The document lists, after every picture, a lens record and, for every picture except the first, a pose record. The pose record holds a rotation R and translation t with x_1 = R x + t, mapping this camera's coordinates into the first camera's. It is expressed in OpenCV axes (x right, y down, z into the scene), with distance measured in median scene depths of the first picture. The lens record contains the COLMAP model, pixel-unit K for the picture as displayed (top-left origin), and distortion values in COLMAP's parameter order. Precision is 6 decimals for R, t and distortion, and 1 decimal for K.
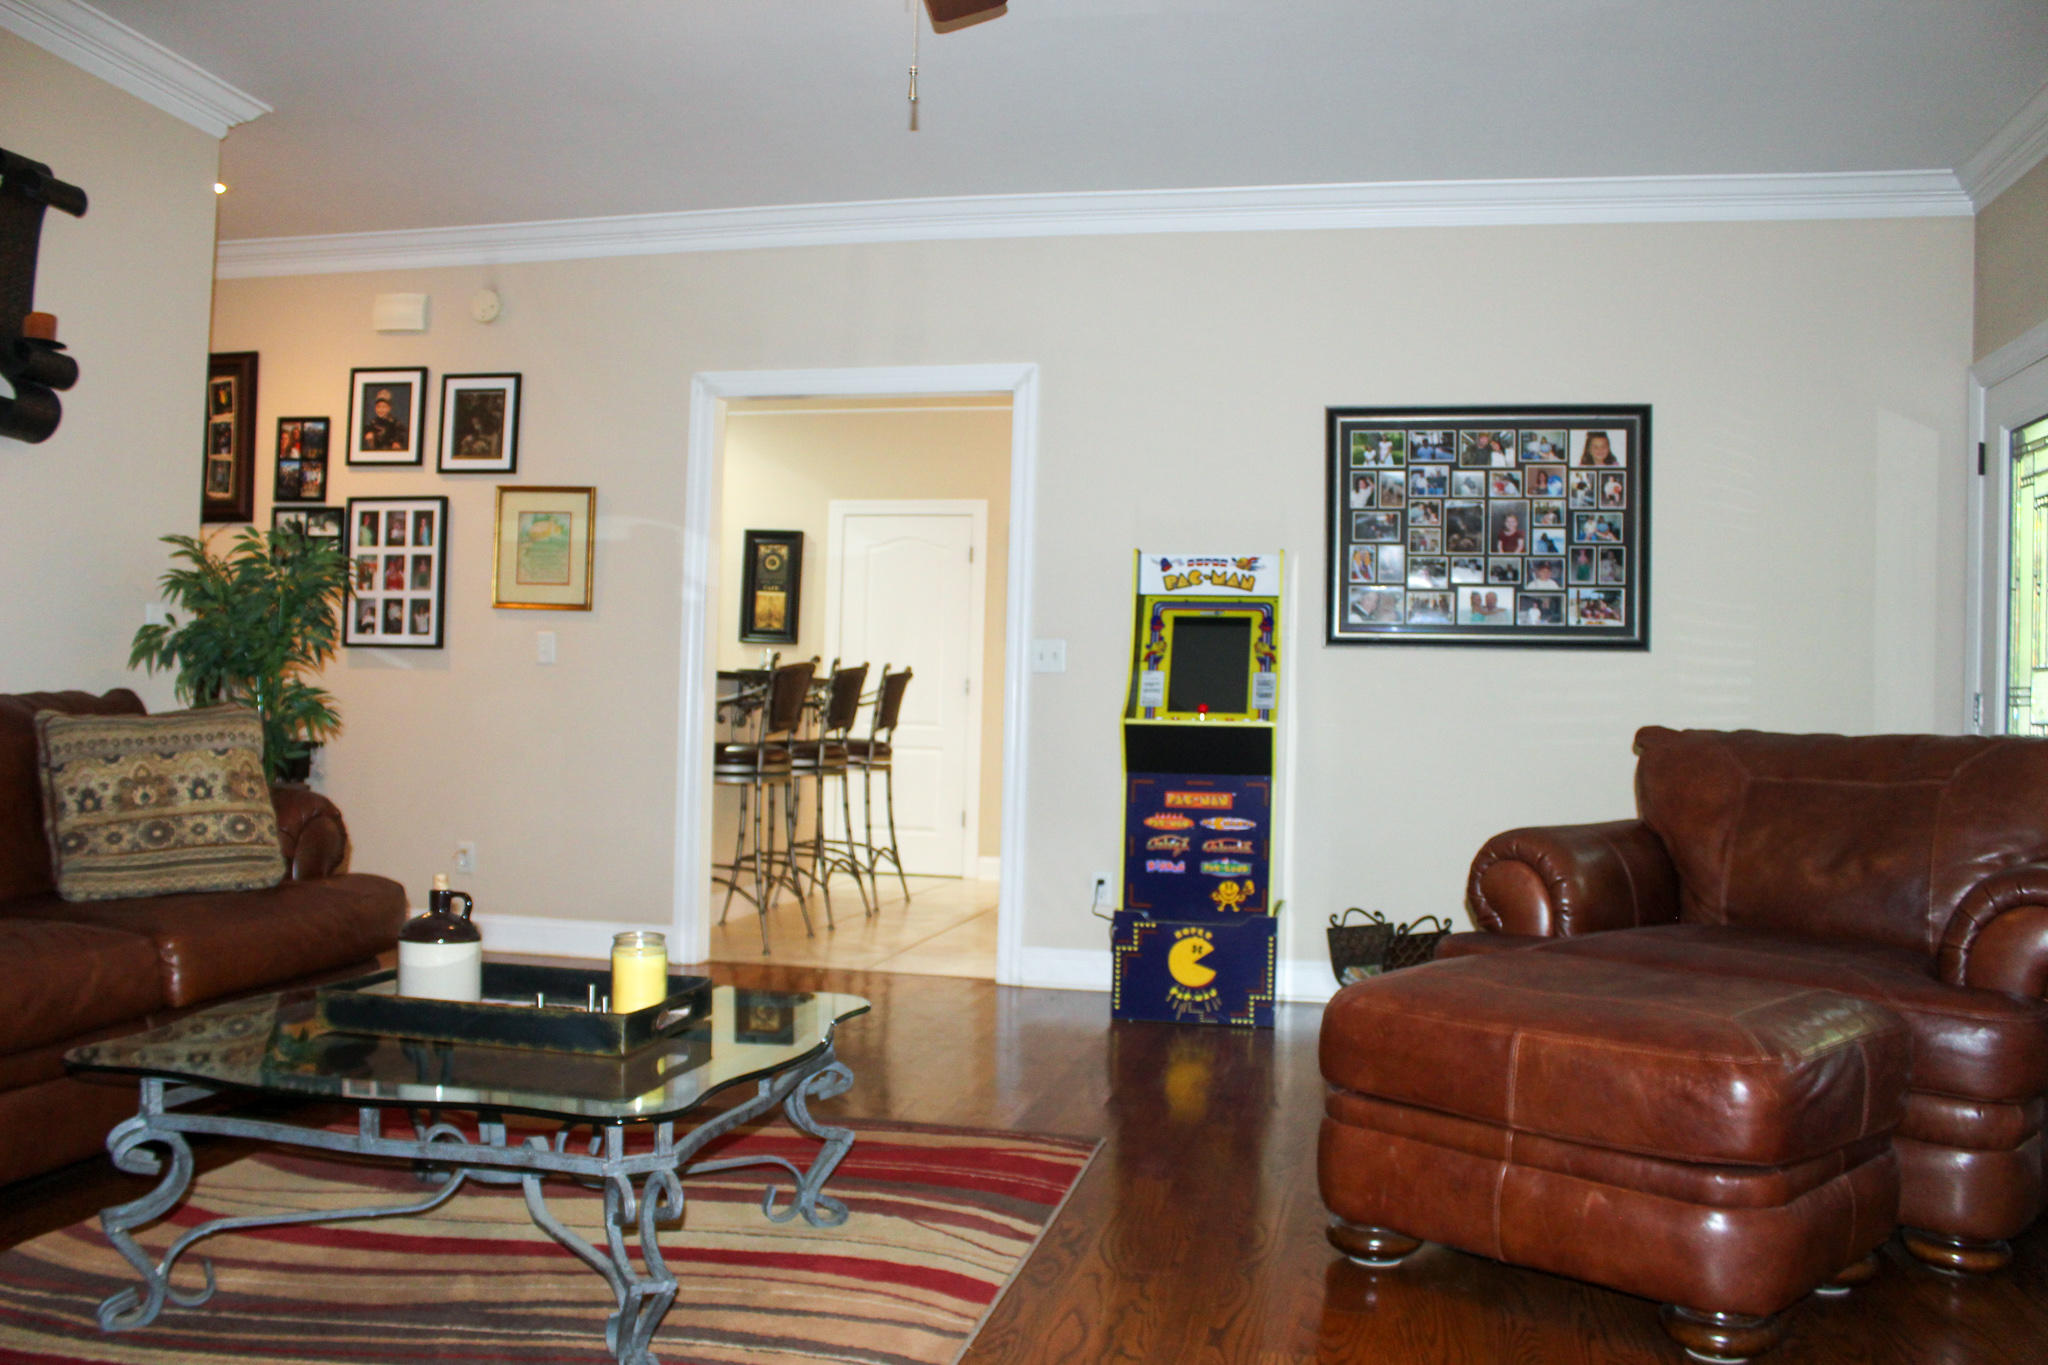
lens RADIAL K [[1686.1, 0, 1023.9], [0, 1686.1, 676.5], [0, 0, 1]] dist [-0.141857, 0.100769]
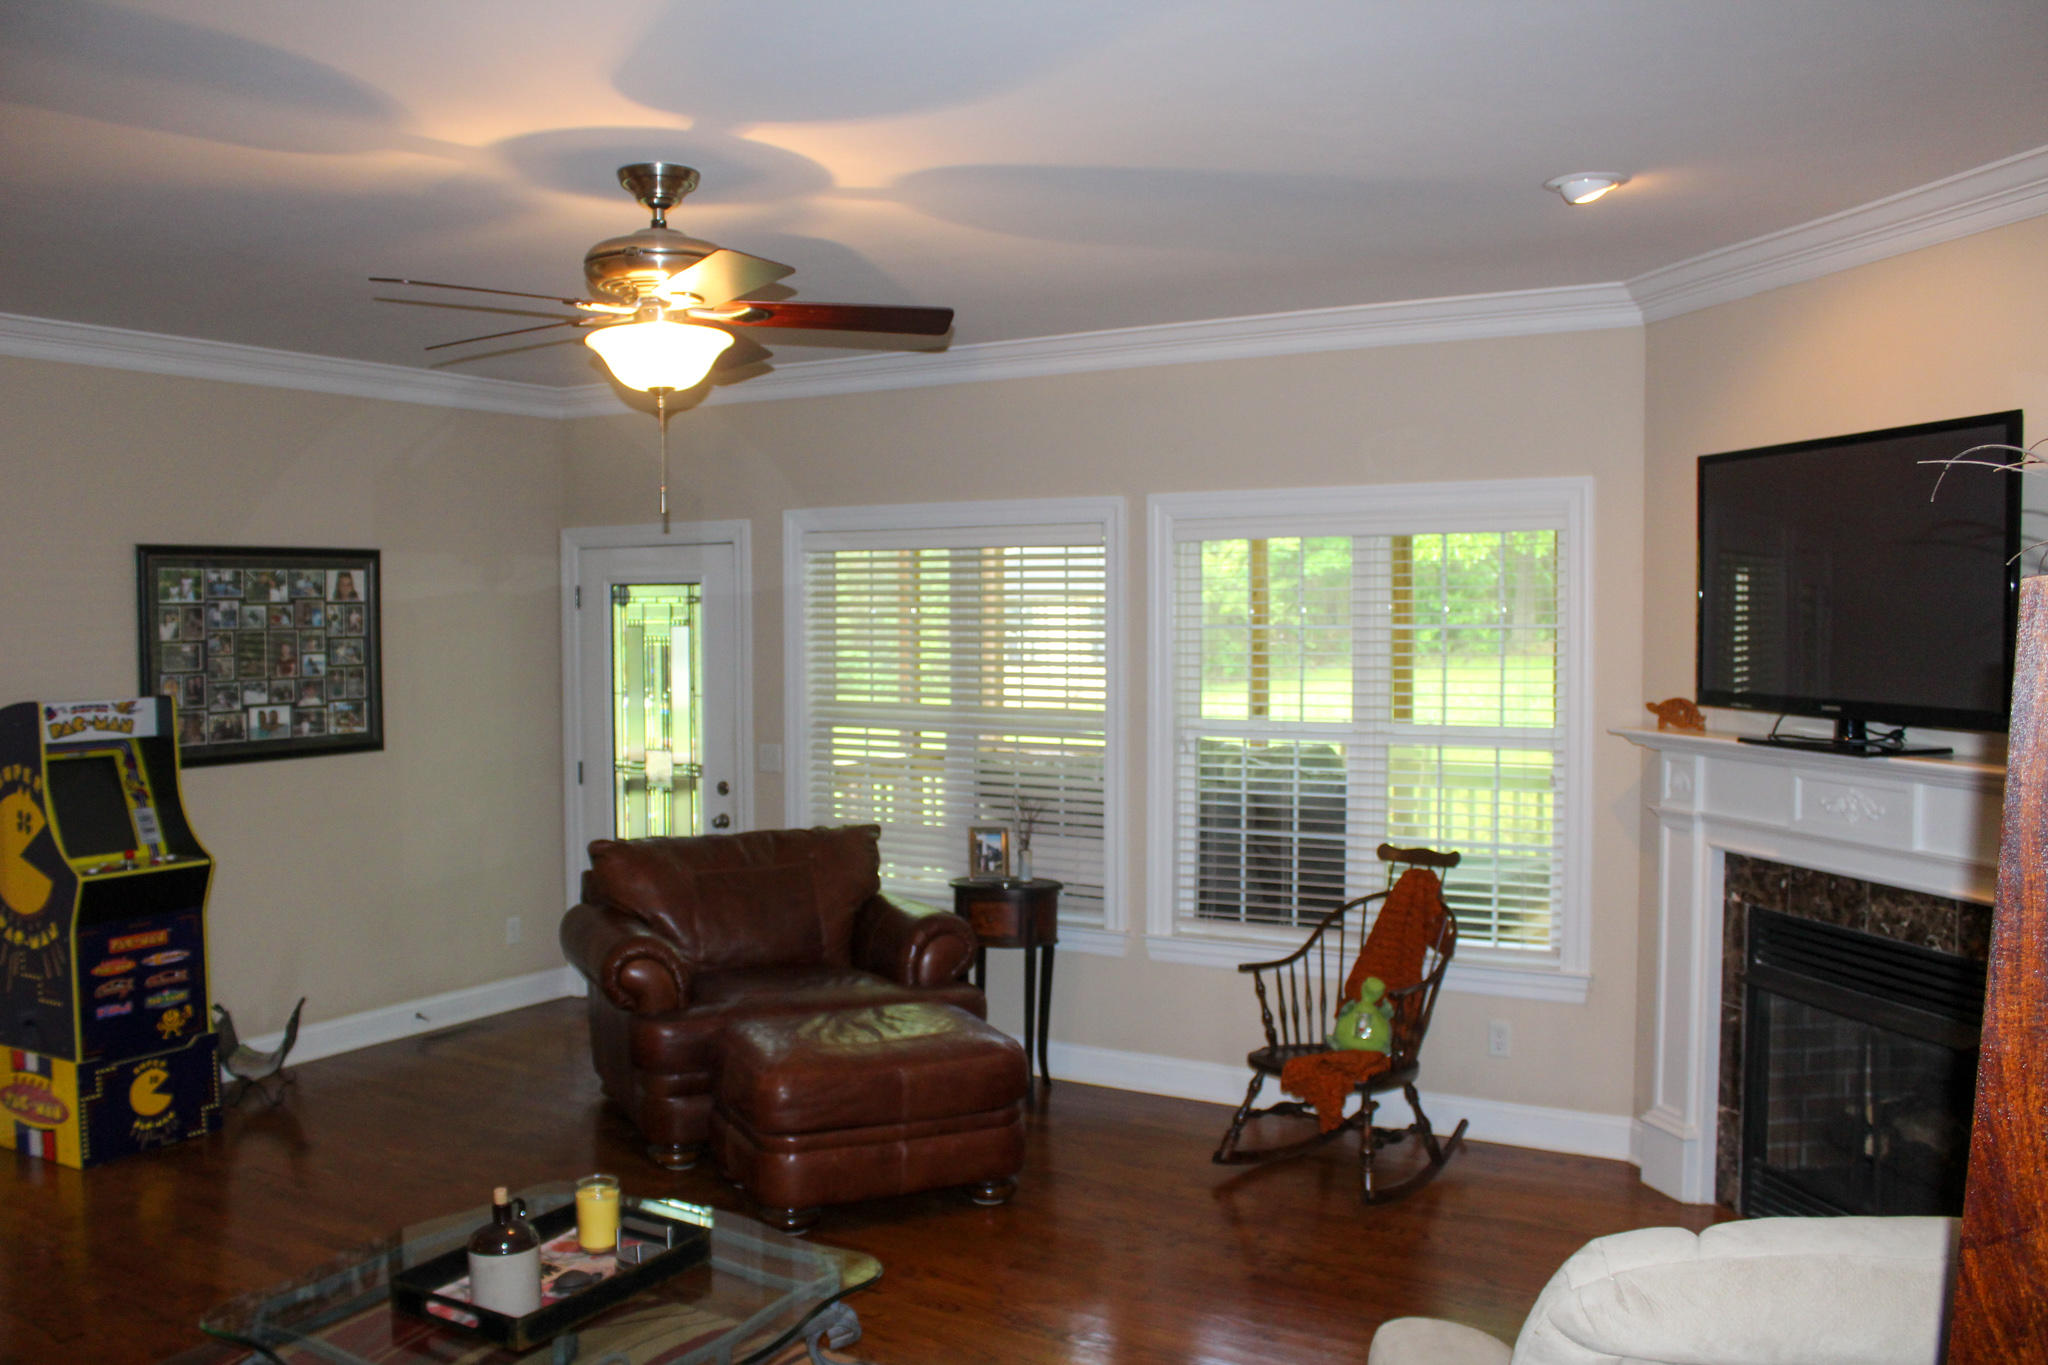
lens RADIAL K [[1686.1, 0, 1026.5], [0, 1686.1, 679.9], [0, 0, 1]] dist [-0.141857, 0.100769]
pose [[0.335541, -0.062270, 0.939965, -0.621959], [-0.000812, 0.997793, 0.066391, -0.149578], [-0.942025, -0.023041, 0.334750, 0.128620]]
